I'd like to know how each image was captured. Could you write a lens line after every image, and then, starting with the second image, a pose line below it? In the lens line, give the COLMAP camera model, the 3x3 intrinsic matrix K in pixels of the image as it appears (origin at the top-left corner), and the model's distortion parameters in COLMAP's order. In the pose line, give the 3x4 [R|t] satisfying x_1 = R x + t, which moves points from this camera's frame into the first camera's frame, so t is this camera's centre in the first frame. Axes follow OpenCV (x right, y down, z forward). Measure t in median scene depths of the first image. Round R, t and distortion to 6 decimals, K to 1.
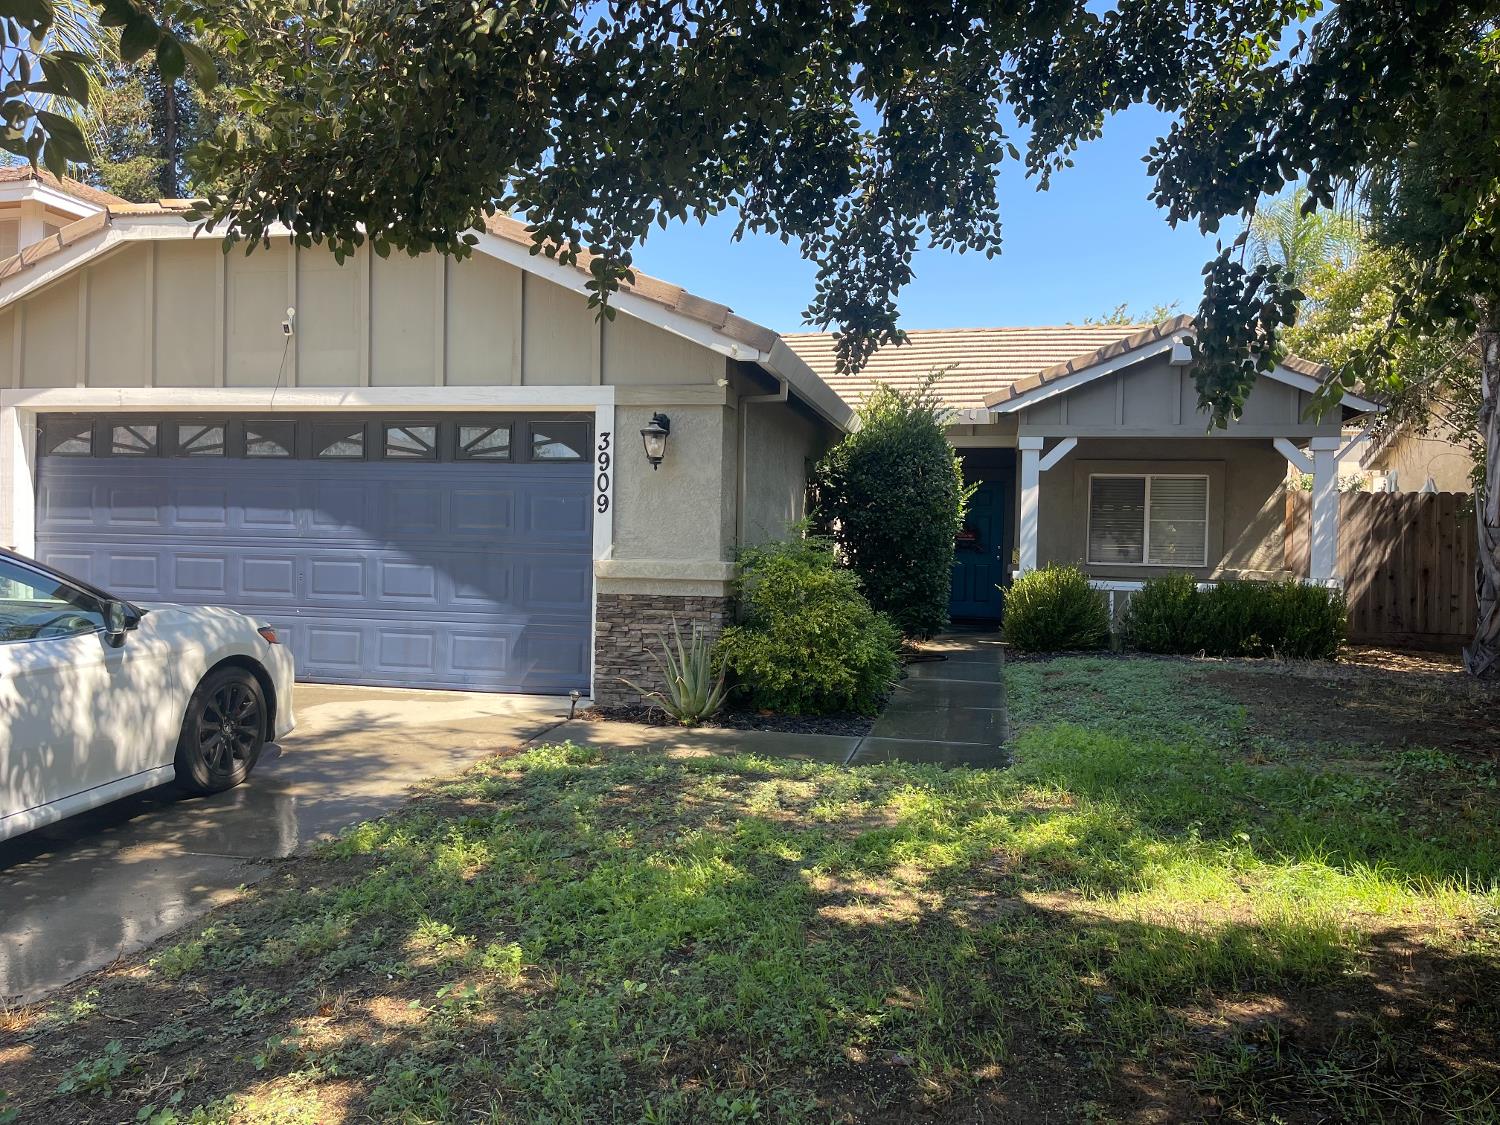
lens RADIAL K [[1136.1, 0, 750.3], [0, 1136.1, 563.9], [0, 0, 1]] dist [0.065517, -0.078298]
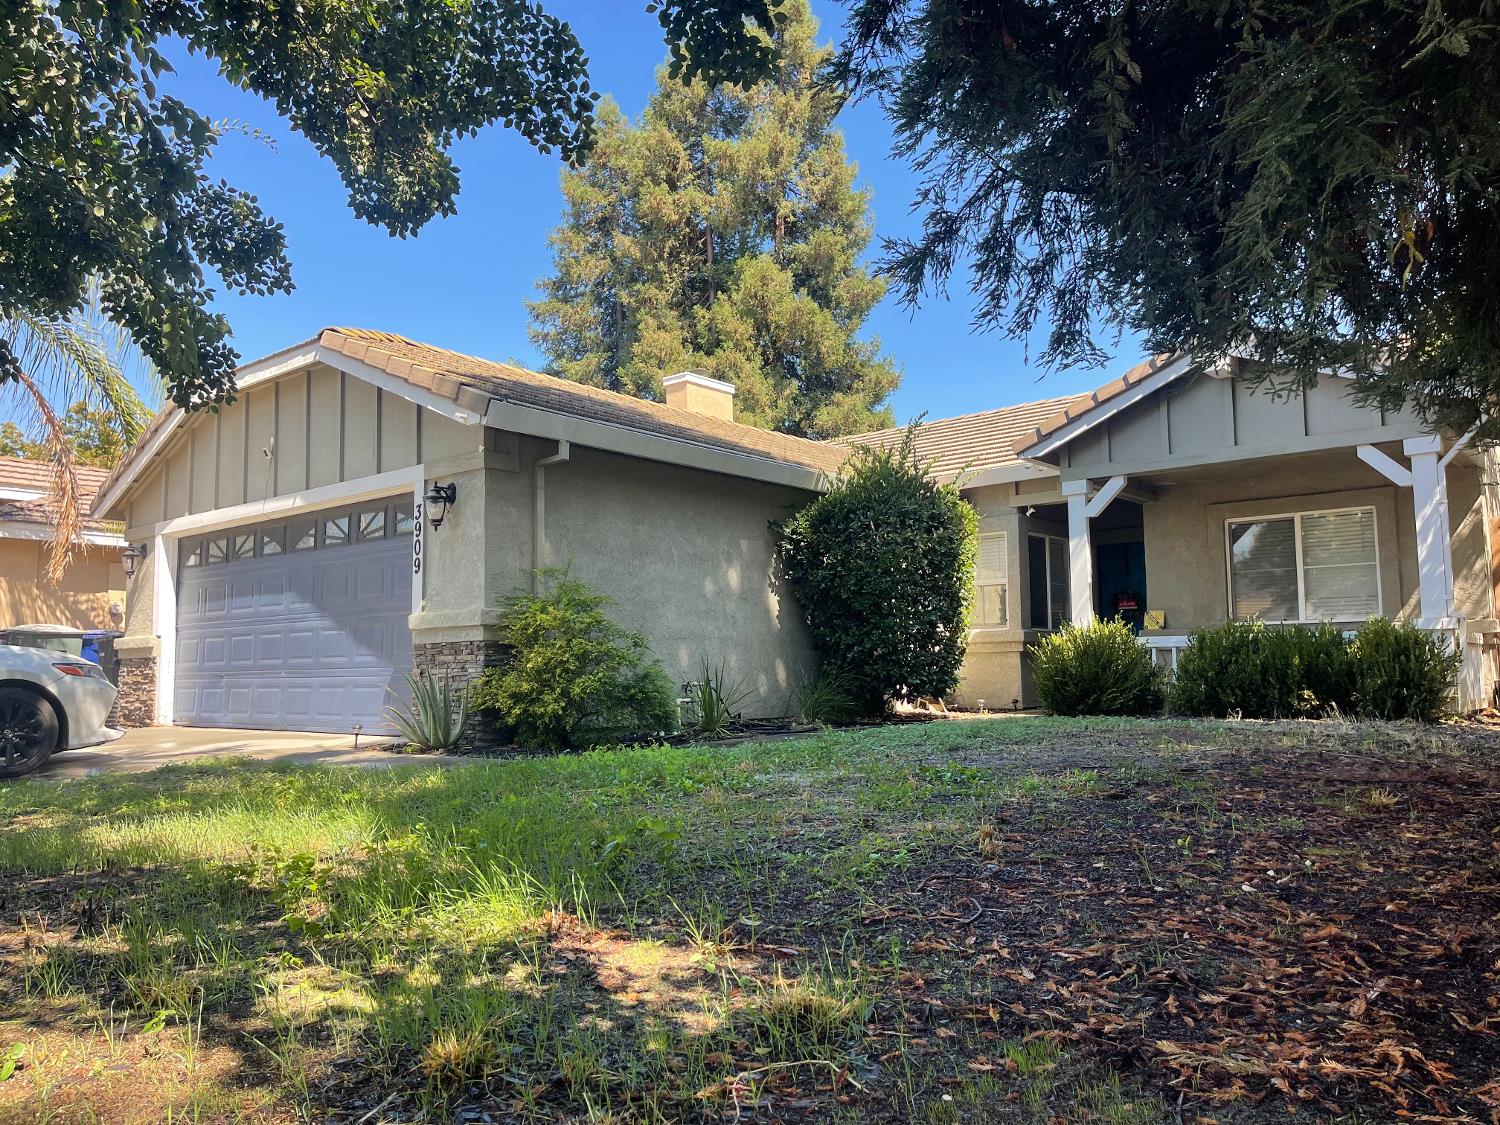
lens RADIAL K [[1136.1, 0, 749.6], [0, 1136.1, 564.1], [0, 0, 1]] dist [0.065517, -0.078298]
pose [[0.877137, -0.078235, -0.473824, 0.669731], [0.022176, 0.992187, -0.122773, 0.088977], [0.479727, 0.097181, 0.872019, 0.144518]]
